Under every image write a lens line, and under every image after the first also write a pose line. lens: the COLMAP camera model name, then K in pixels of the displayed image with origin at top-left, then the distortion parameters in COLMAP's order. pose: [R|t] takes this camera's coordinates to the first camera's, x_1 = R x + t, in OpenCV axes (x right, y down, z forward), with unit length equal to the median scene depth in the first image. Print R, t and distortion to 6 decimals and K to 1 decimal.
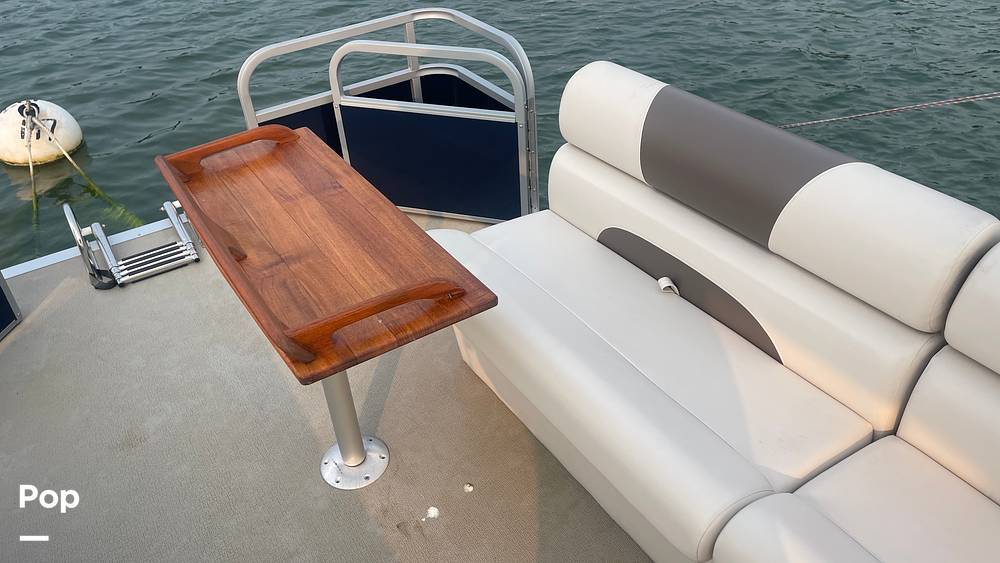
lens RADIAL K [[744.3, 0, 500.0], [0, 744.3, 281.5], [0, 0, 1]] dist [-0.001926, 0.000322]
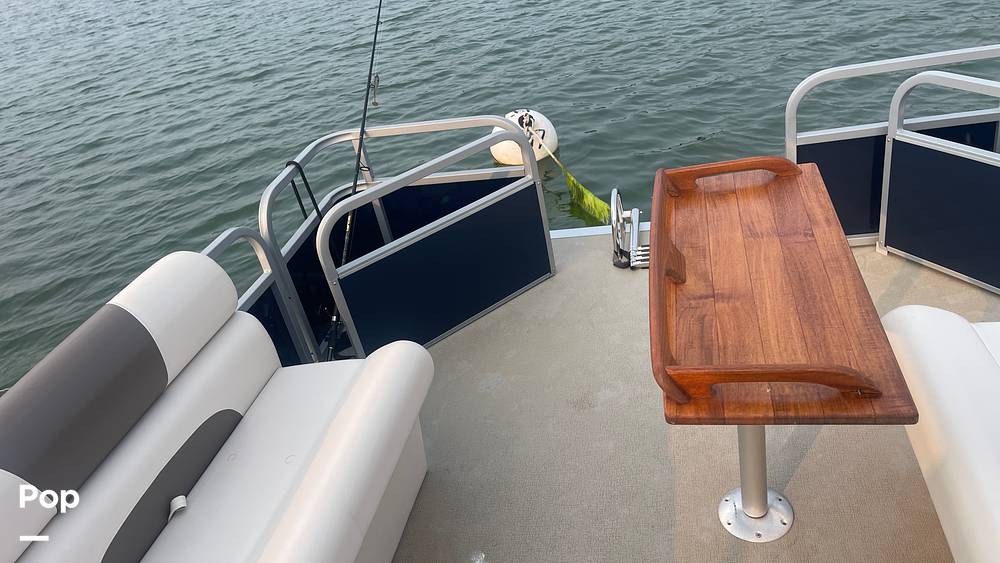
lens RADIAL K [[732.8, 0, 500.0], [0, 732.8, 281.5], [0, 0, 1]] dist [0.005070, 0.002582]
pose [[0.709026, 0.271633, -0.650767, 0.112131], [-0.267769, 0.957423, 0.107892, -0.060047], [0.652367, 0.097757, 0.751572, 0.051869]]
